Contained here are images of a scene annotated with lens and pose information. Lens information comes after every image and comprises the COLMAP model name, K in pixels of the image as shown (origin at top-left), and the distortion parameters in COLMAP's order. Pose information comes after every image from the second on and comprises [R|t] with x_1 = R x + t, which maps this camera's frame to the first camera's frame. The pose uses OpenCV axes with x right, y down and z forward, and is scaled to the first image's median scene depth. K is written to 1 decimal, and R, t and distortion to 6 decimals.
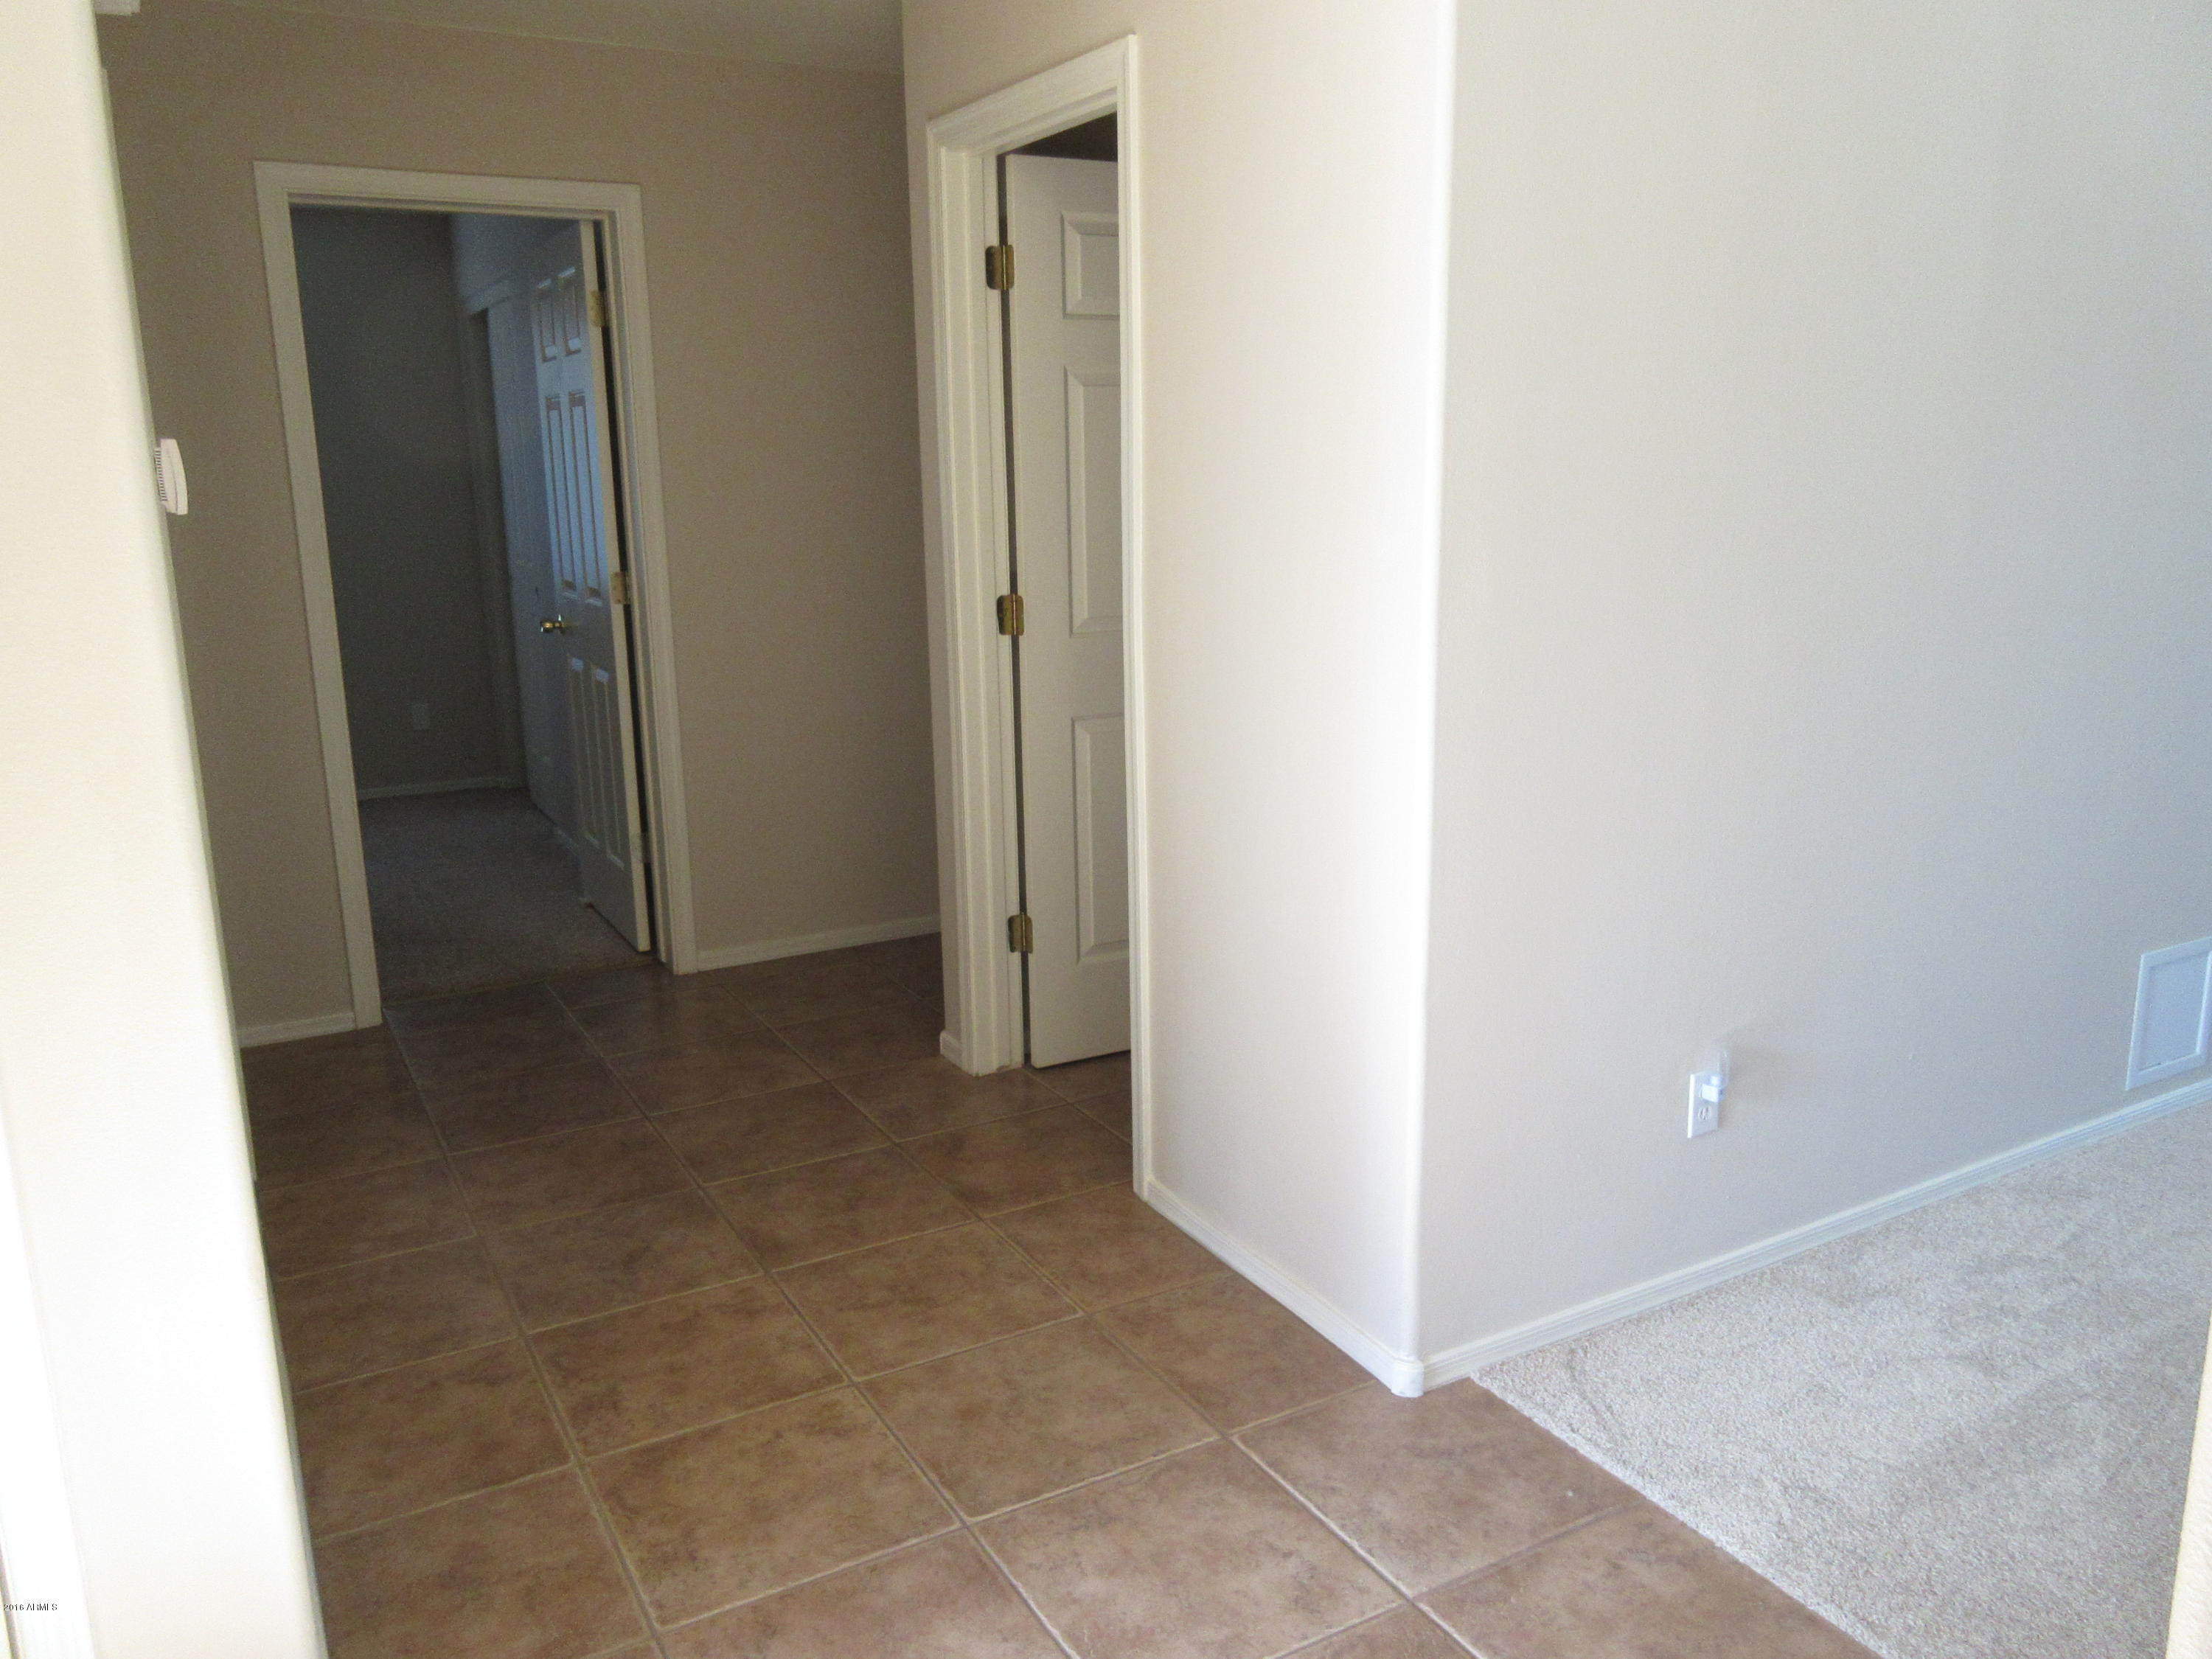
lens RADIAL K [[1653.8, 0, 1105.5], [0, 1653.8, 828.5], [0, 0, 1]] dist [-0.007891, 0.012426]
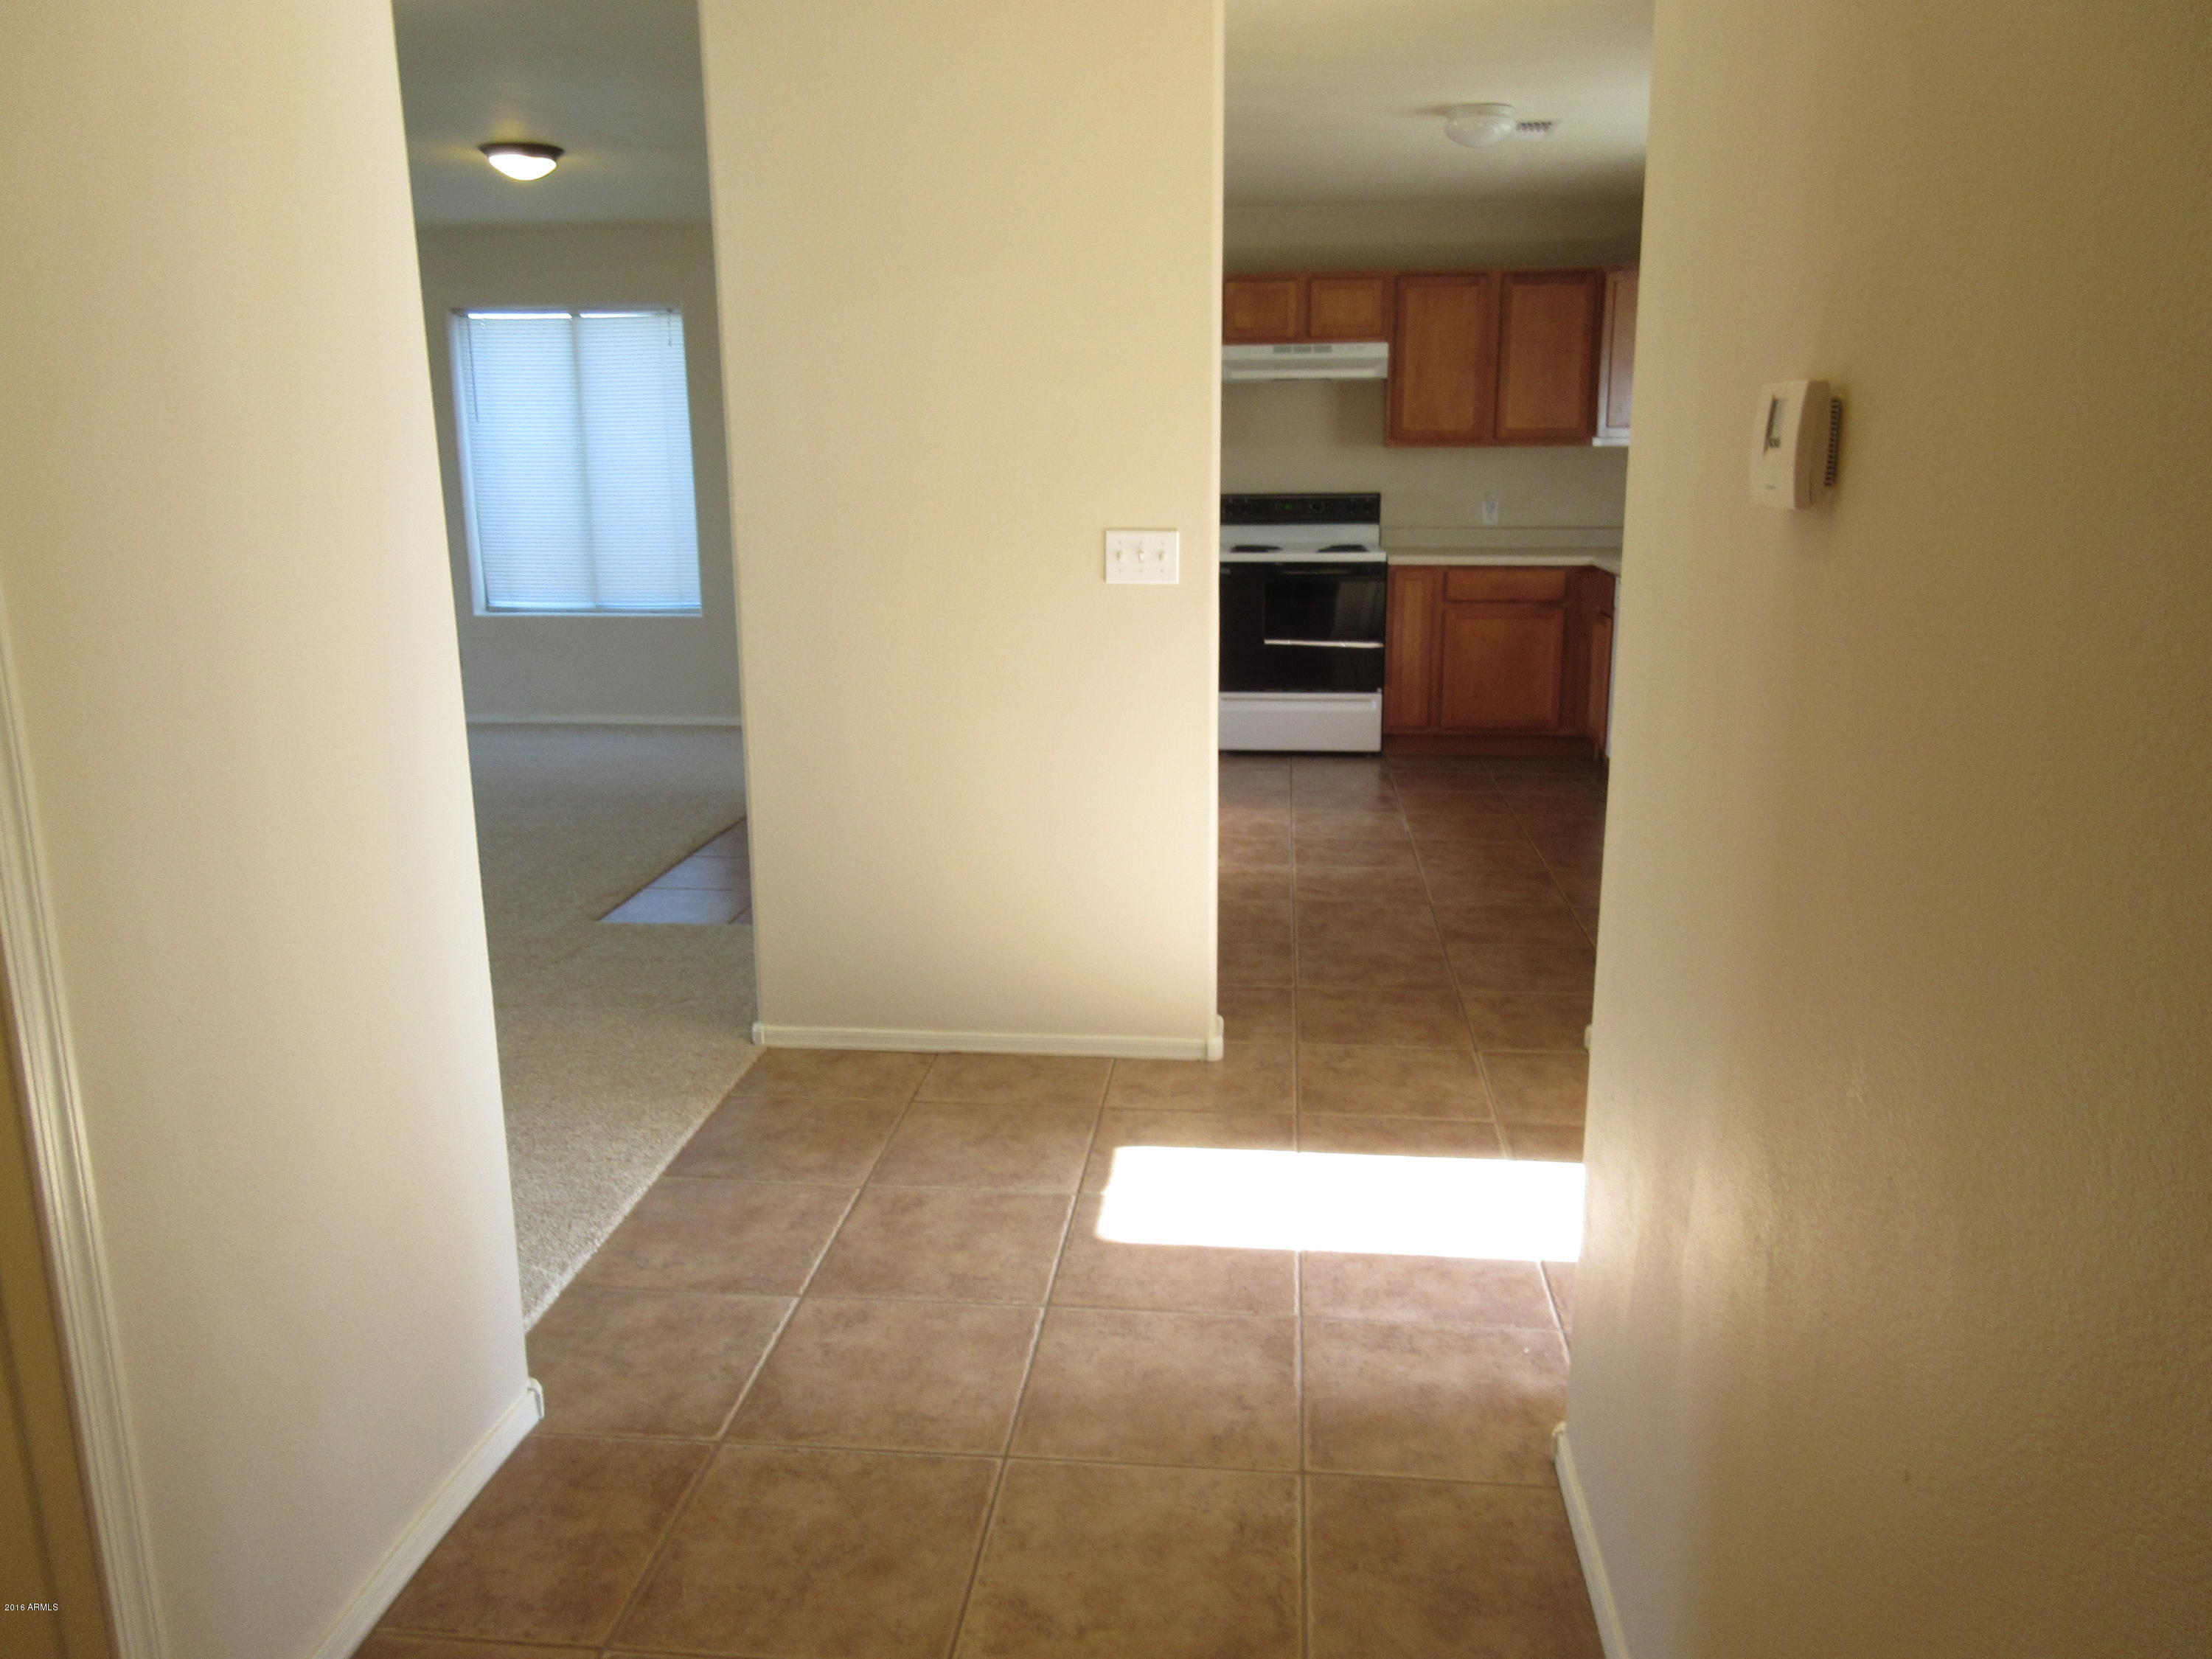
lens RADIAL K [[1653.8, 0, 1102.1], [0, 1653.8, 833.2], [0, 0, 1]] dist [-0.007891, 0.012426]
pose [[-0.811075, -0.115673, 0.573391, -0.704147], [0.147353, 0.908235, 0.391658, -0.348890], [-0.566078, 0.402155, -0.719602, 1.589697]]
